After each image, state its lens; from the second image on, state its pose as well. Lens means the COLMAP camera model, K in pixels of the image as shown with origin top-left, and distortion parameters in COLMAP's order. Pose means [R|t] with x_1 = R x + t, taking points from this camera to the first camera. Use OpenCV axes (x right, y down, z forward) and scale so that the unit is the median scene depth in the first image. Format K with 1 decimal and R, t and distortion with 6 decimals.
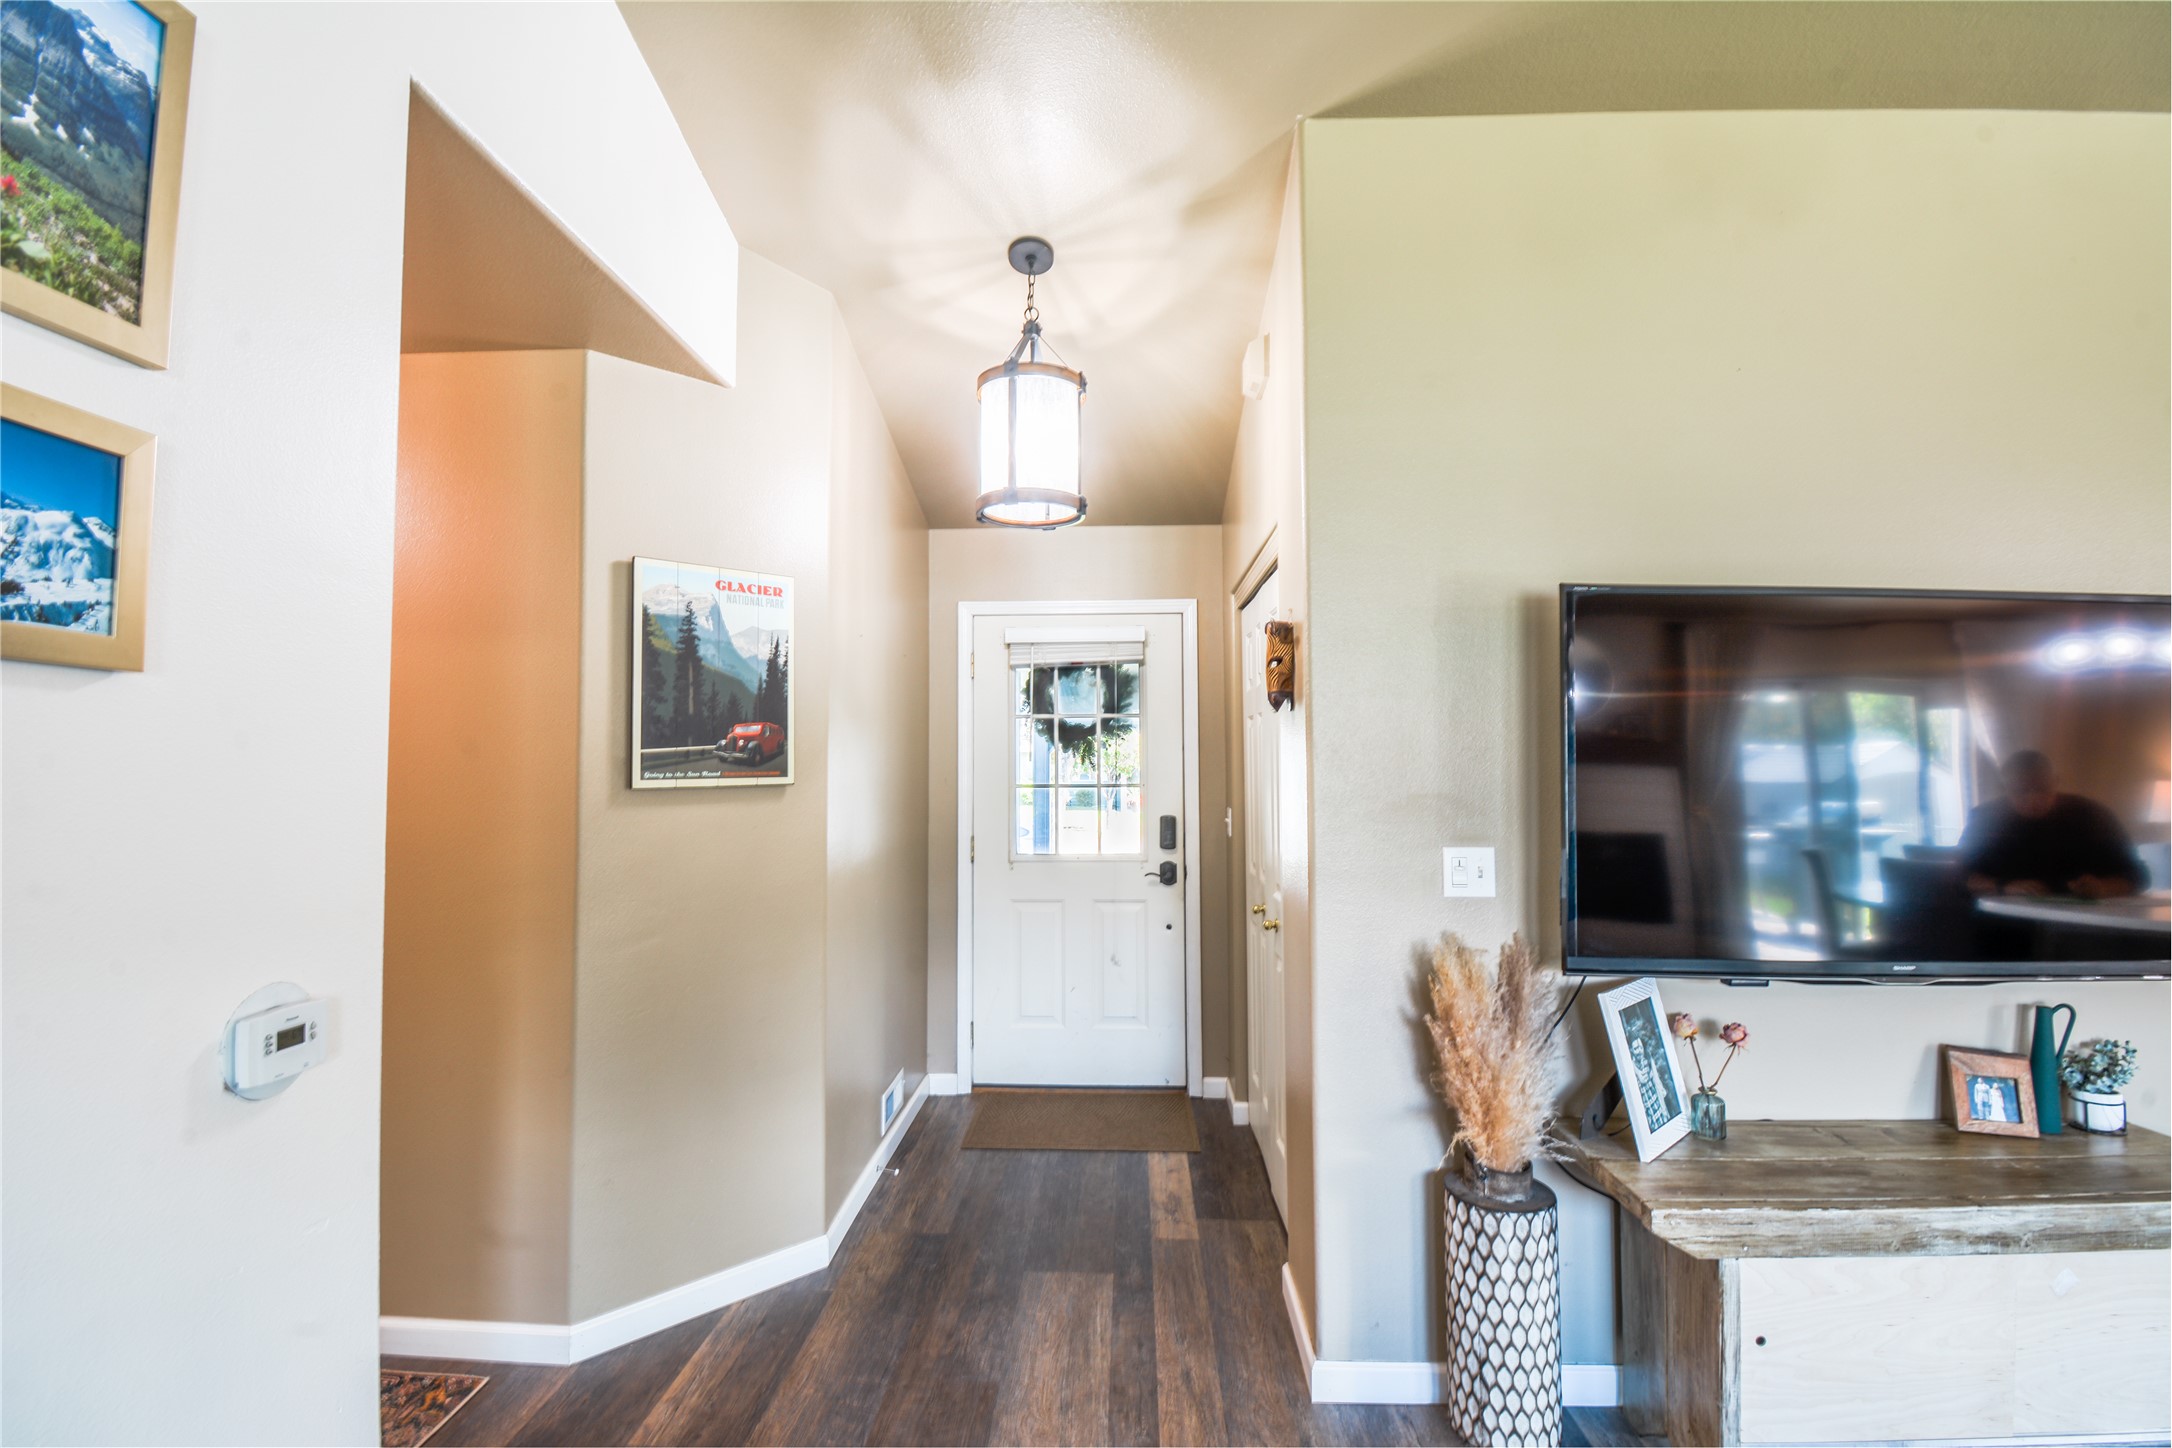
lens RADIAL K [[965.7, 0, 1105.4], [0, 965.7, 715.9], [0, 0, 1]] dist [0.008094, -0.019238]
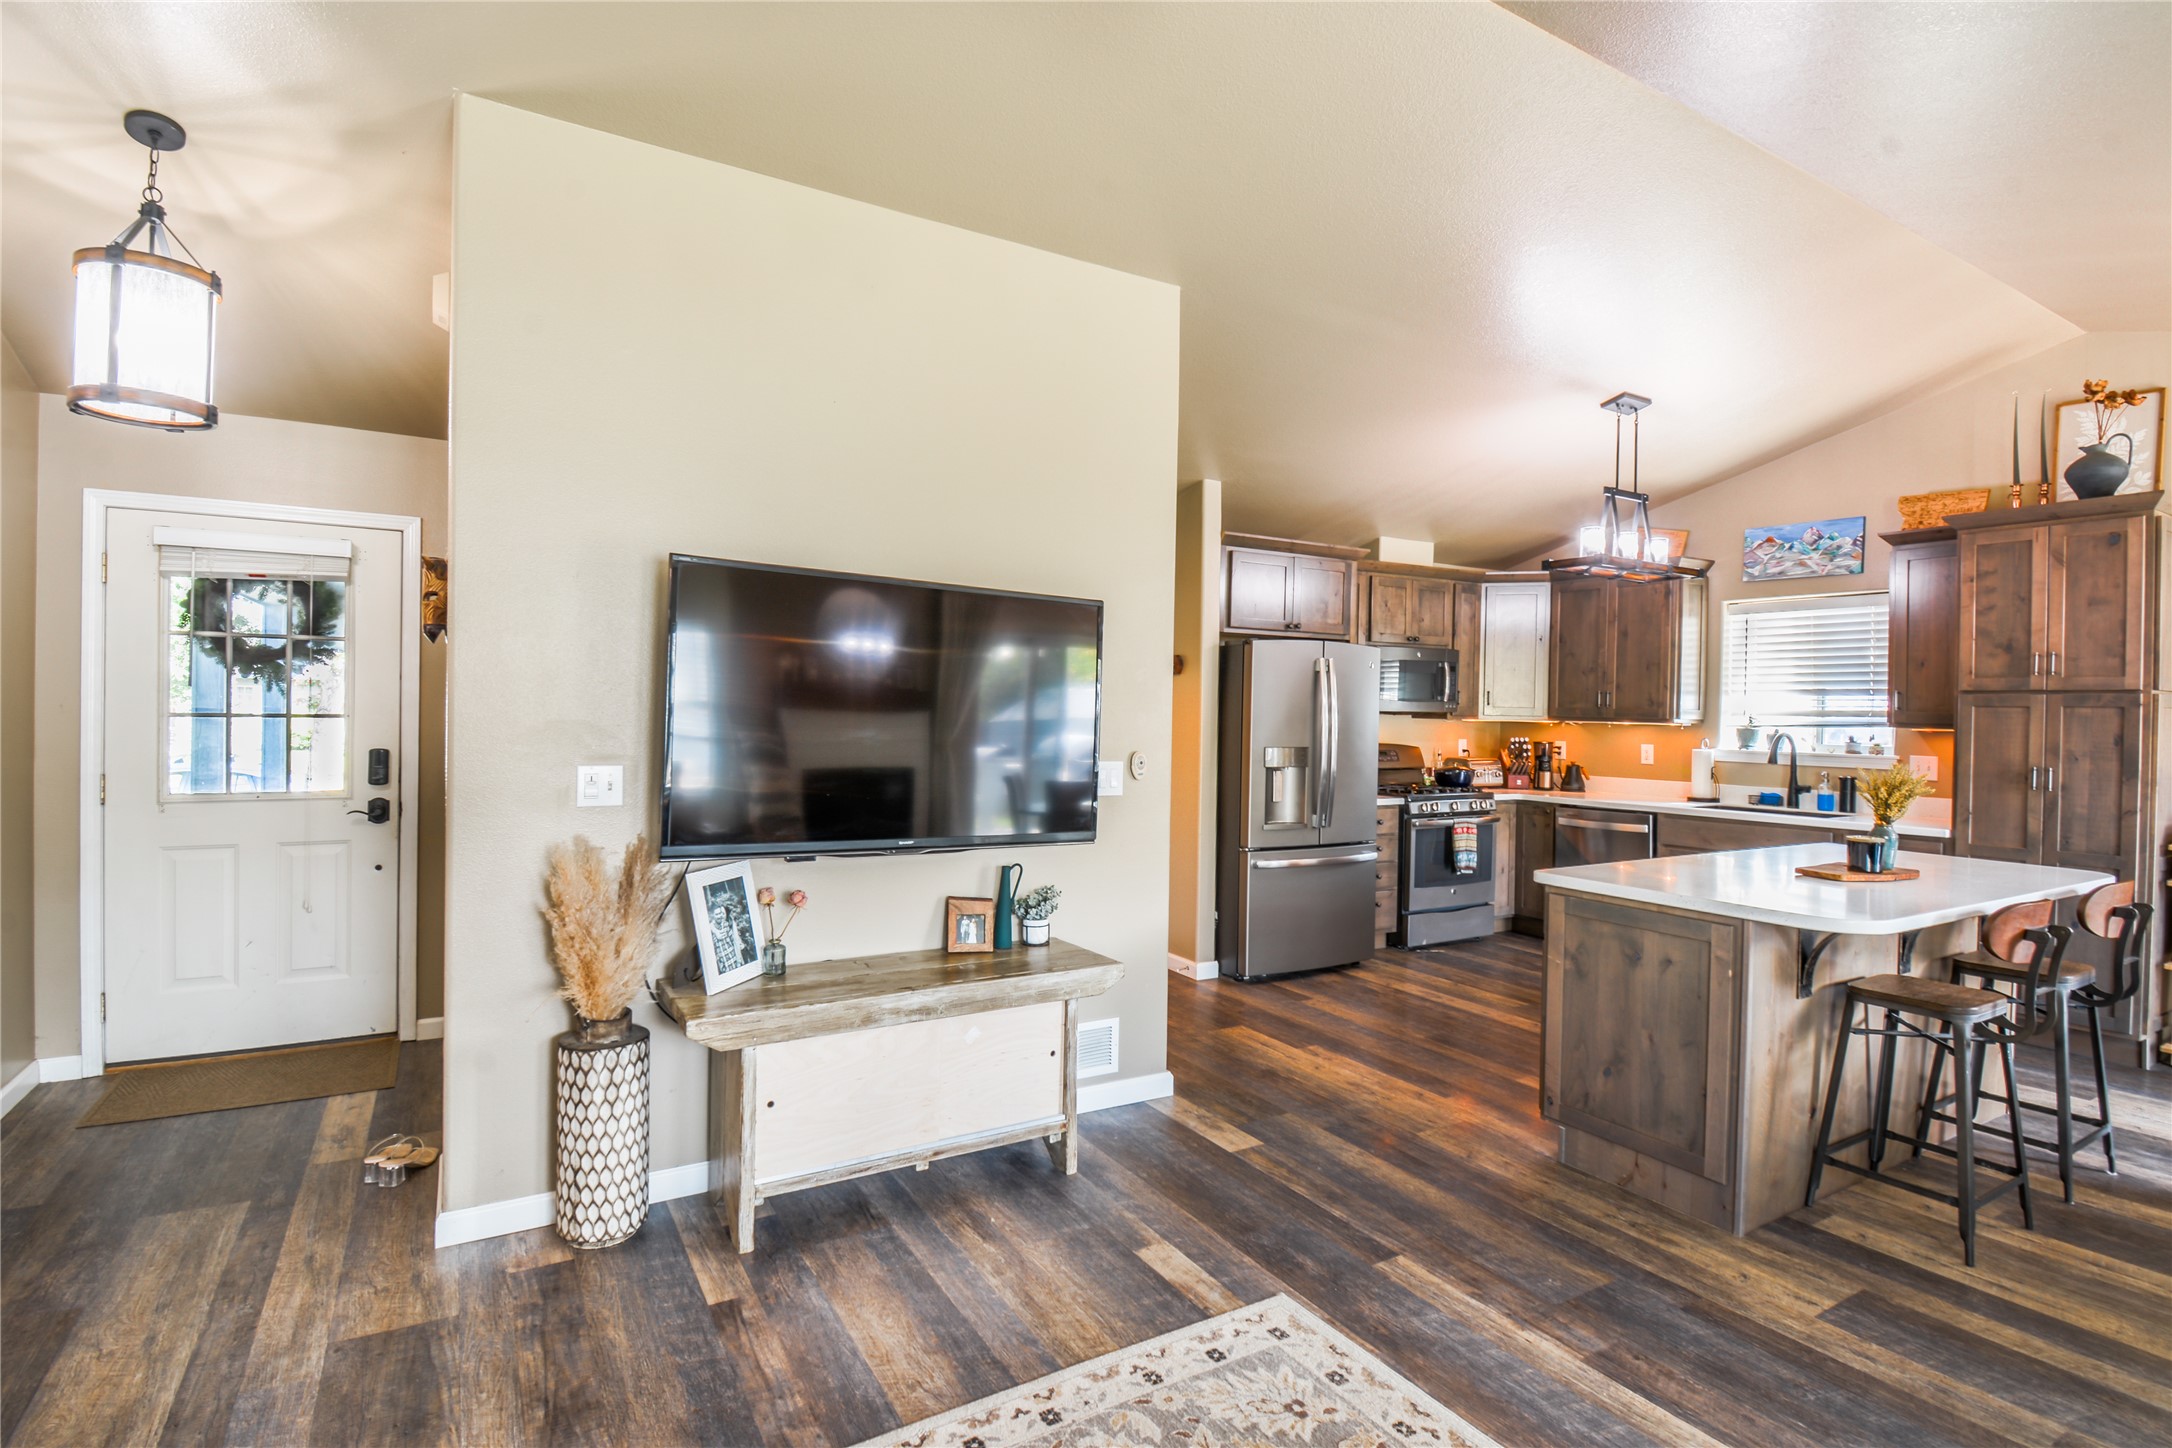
lens RADIAL K [[1063.7, 0, 1102.6], [0, 1063.7, 714.6], [0, 0, 1]] dist [-0.001906, -0.013230]
pose [[0.841240, 0.014330, 0.540473, 0.159997], [-0.045559, 0.997972, 0.044451, -0.009658], [-0.538740, -0.062018, 0.840187, -0.364742]]
